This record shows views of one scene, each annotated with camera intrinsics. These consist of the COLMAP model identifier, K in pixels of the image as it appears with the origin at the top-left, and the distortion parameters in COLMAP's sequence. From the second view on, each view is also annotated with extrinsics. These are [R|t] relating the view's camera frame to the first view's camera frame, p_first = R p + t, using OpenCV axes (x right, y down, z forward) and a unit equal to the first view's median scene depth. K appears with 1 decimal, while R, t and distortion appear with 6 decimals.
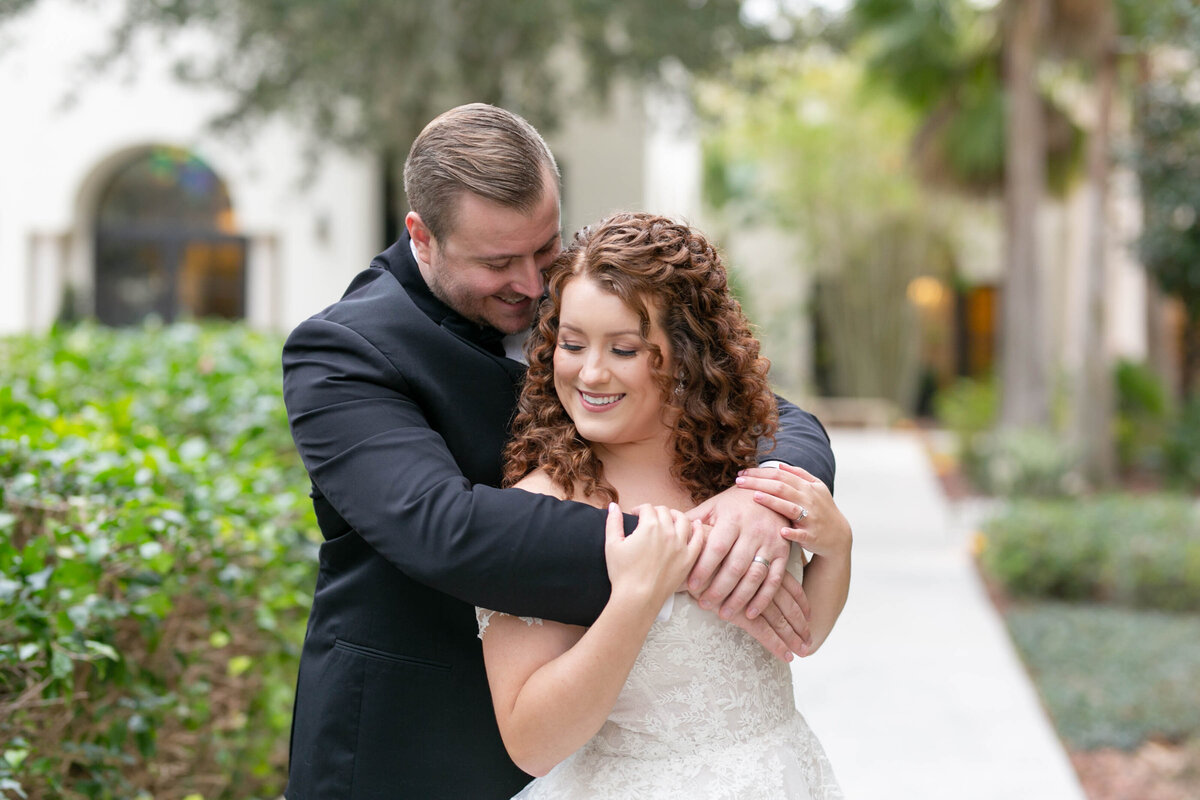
lens RADIAL K [[3003.6, 0, 600.0], [0, 3003.6, 400.0], [0, 0, 1]] dist [-0.021627, -0.205564]
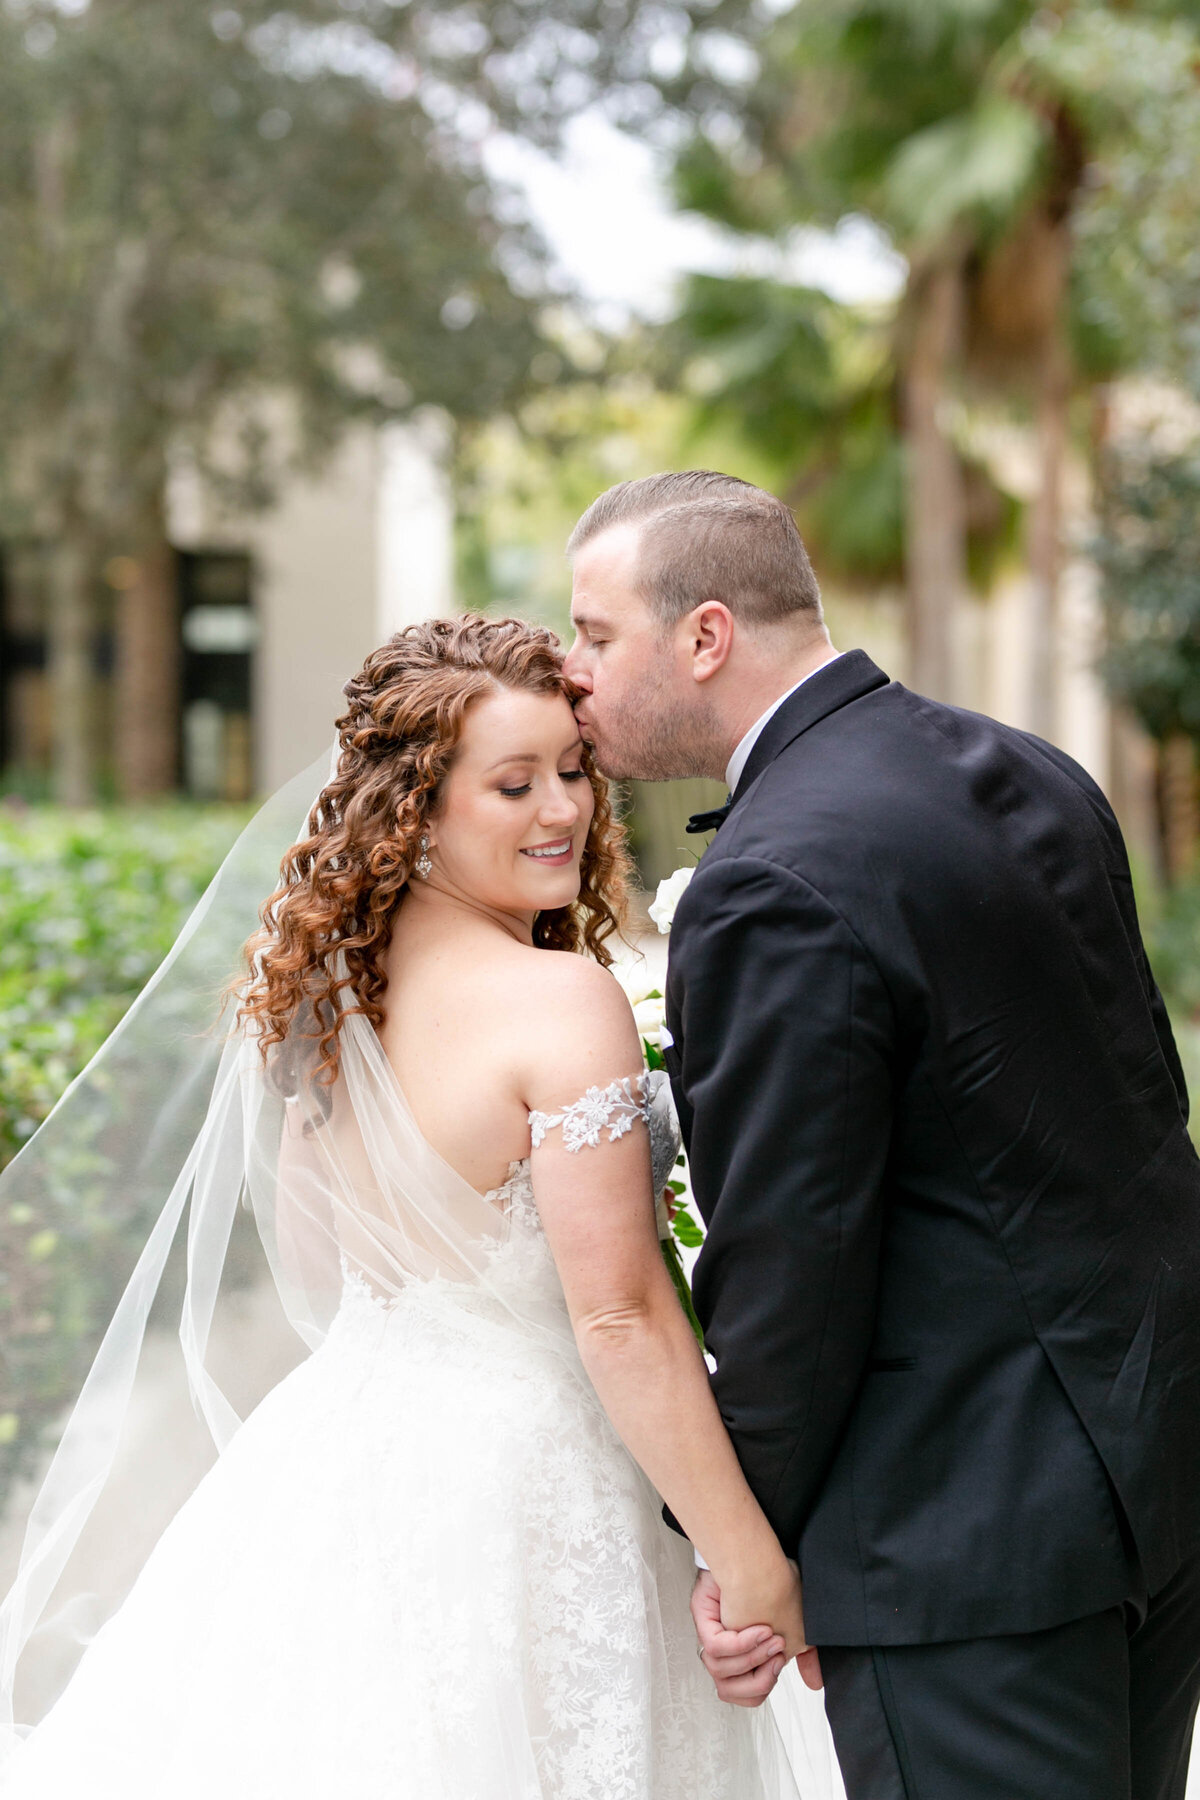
lens RADIAL K [[4459.1, 0, 600.0], [0, 4459.1, 900.0], [0, 0, 1]] dist [-0.000214, 0.098908]
pose [[0.997434, -0.012243, 0.070540, -0.009624], [0.012128, 0.999924, 0.002070, -0.000309], [-0.070560, -0.001209, 0.997507, -0.023864]]
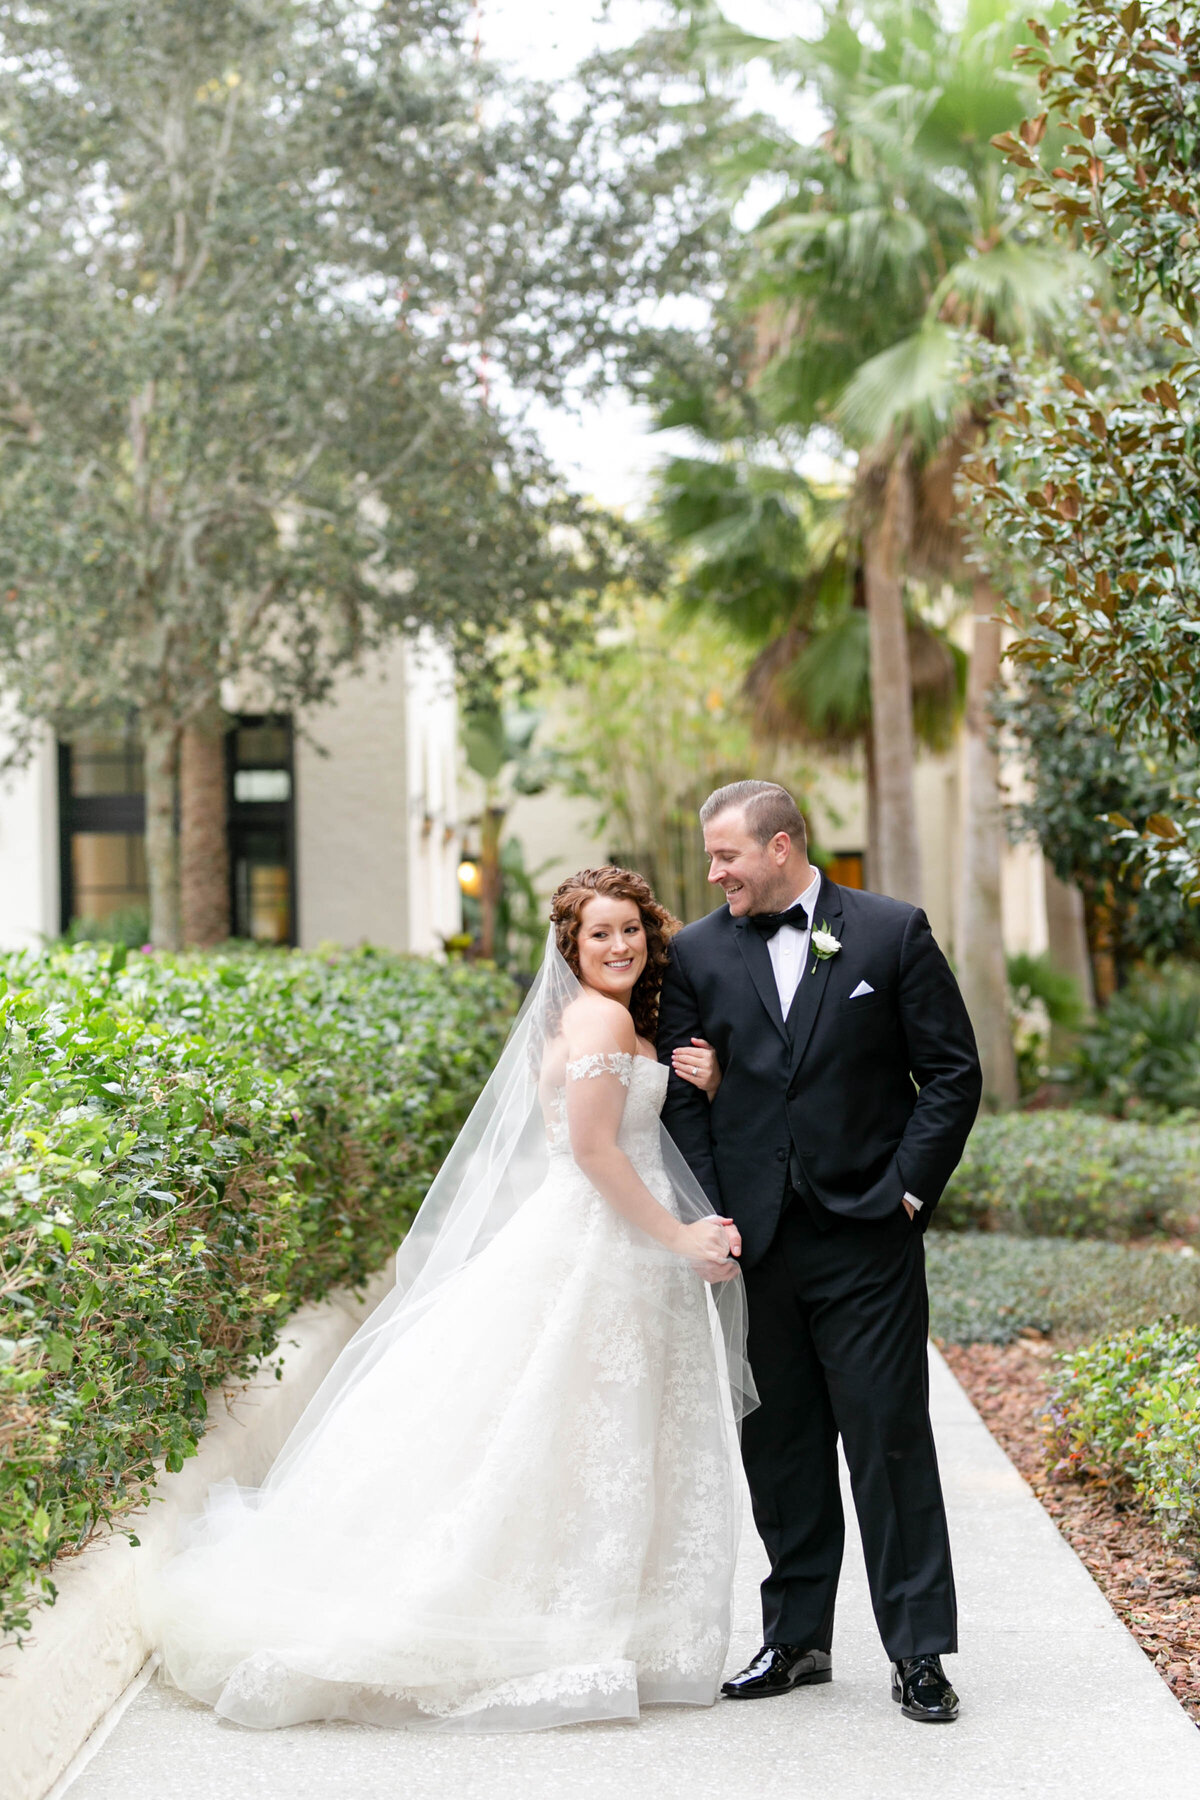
lens RADIAL K [[4342.6, 0, 600.0], [0, 4342.6, 900.0], [0, 0, 1]] dist [-0.018731, -0.220870]
pose [[0.997058, -0.028887, 0.070995, -0.018887], [0.031013, 0.999098, -0.029018, 0.002816], [-0.070093, 0.031135, 0.997054, -0.148391]]
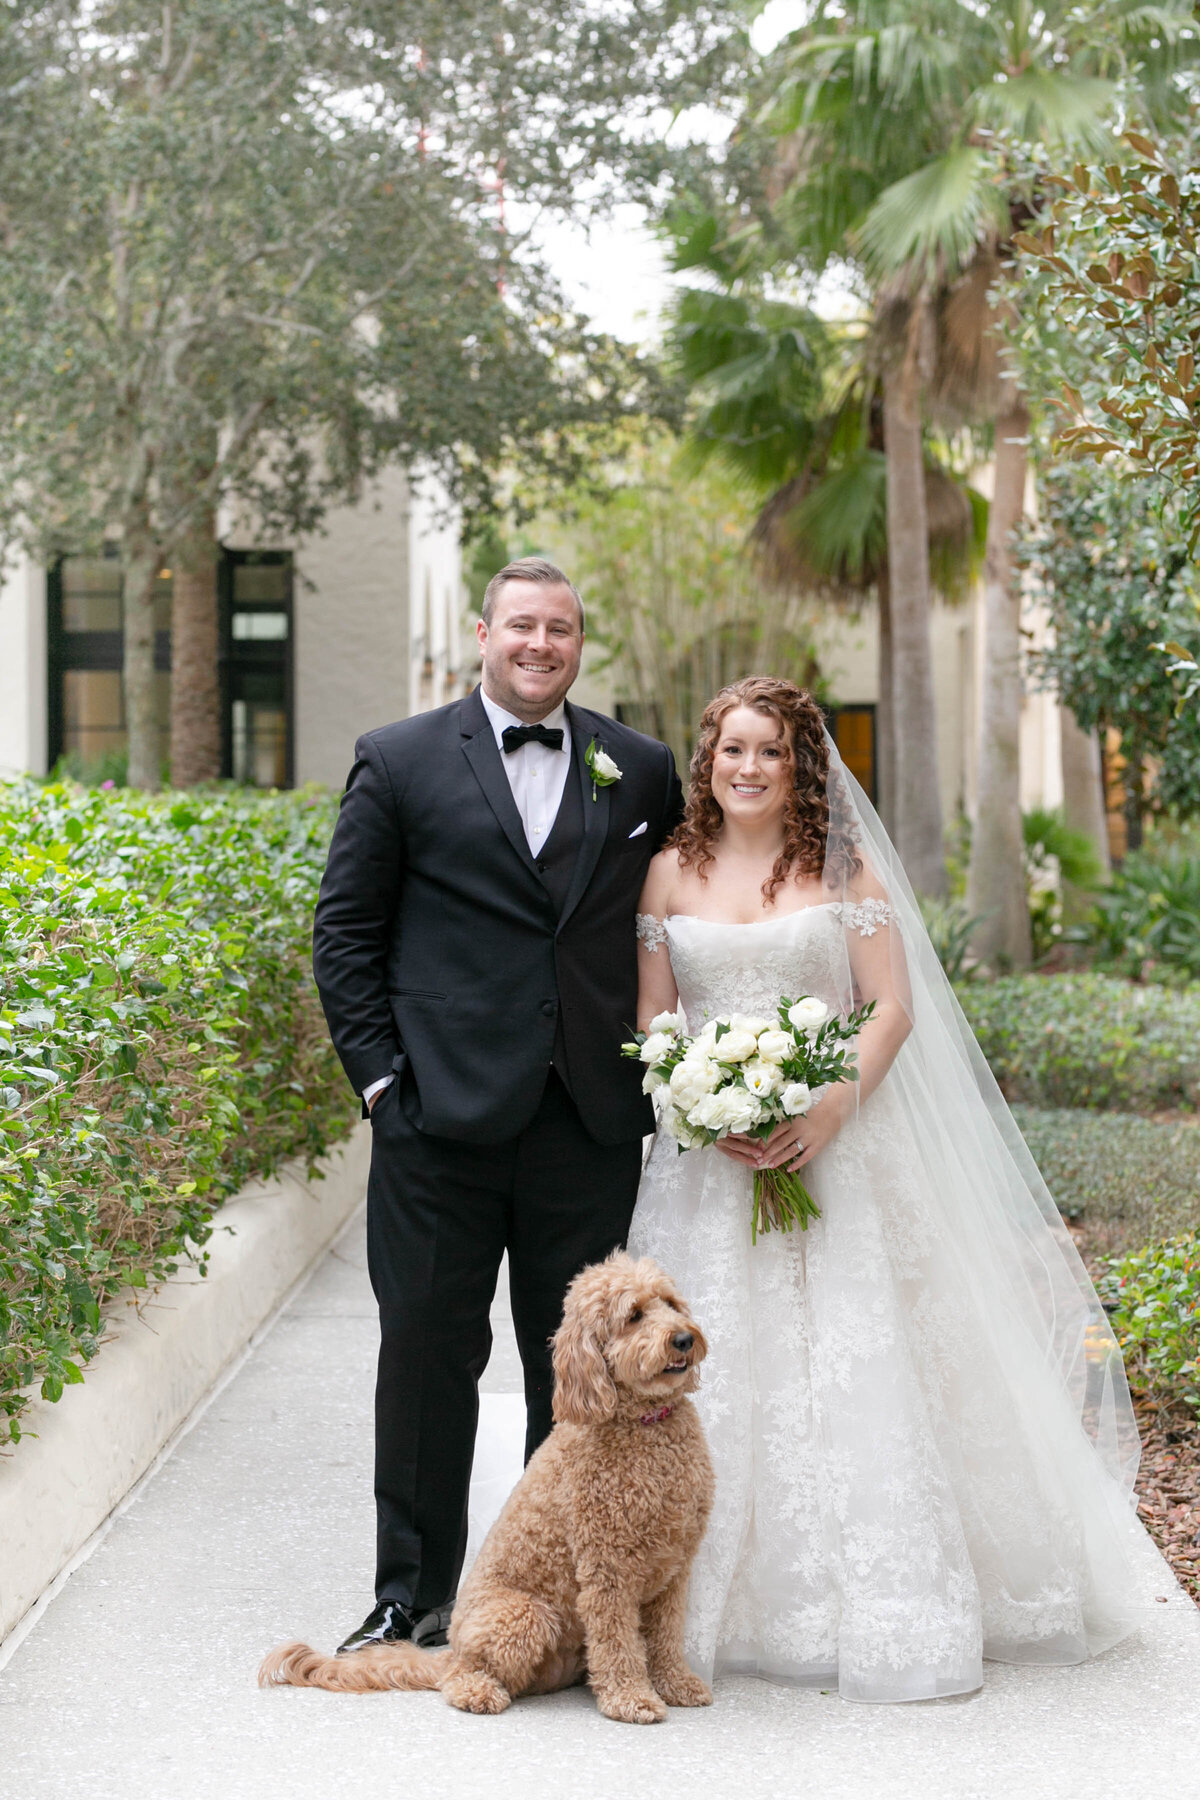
lens RADIAL K [[4317.3, 0, 600.0], [0, 4317.3, 900.0], [0, 0, 1]] dist [0.005515, -0.440466]
pose [[0.997539, -0.015342, 0.068408, -0.013936], [0.015032, 0.999874, 0.005044, 0.003107], [-0.068477, -0.004003, 0.997645, -0.101328]]
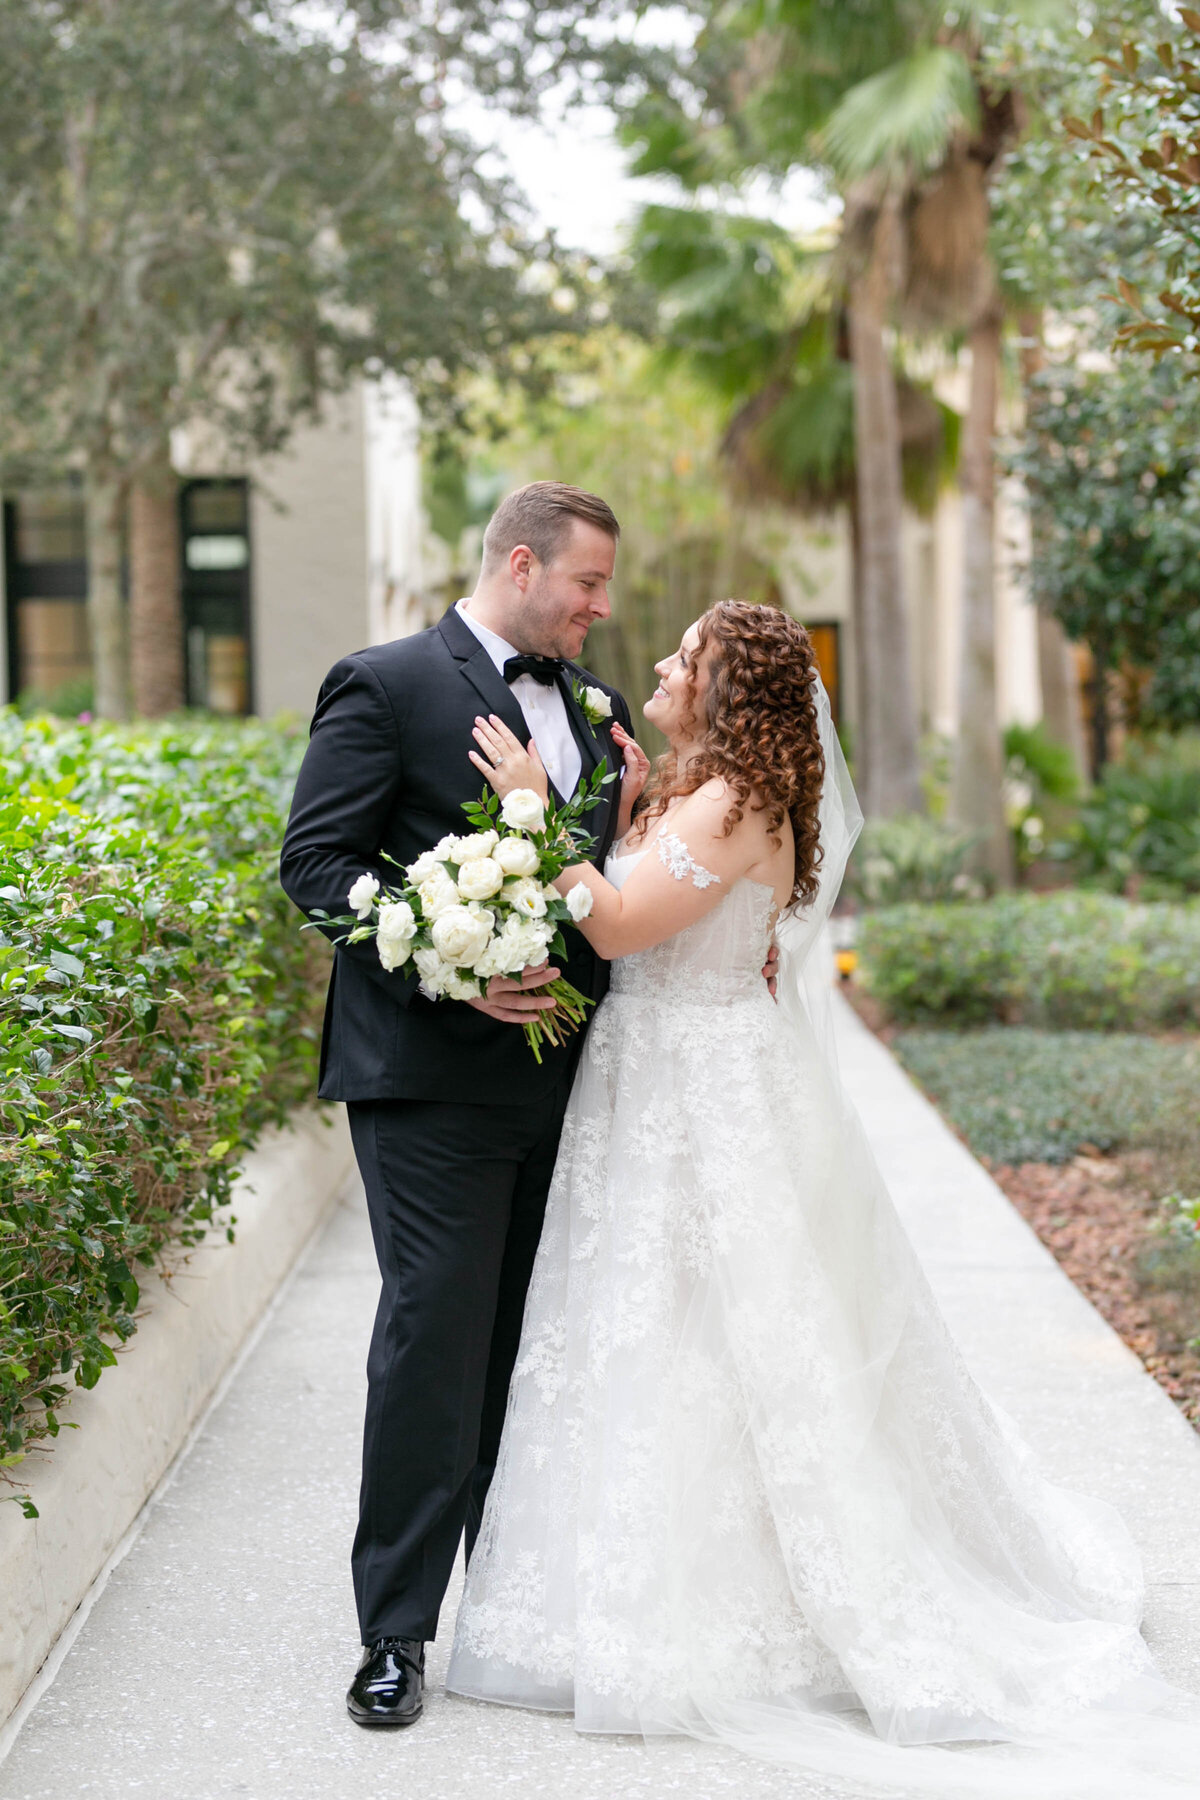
lens RADIAL K [[4342.6, 0, 600.0], [0, 4342.6, 900.0], [0, 0, 1]] dist [-0.018731, -0.220870]
pose [[0.996247, -0.036293, 0.078583, -0.018438], [0.034569, 0.999133, 0.023194, 0.002379], [-0.079357, -0.020391, 0.996638, -0.085625]]
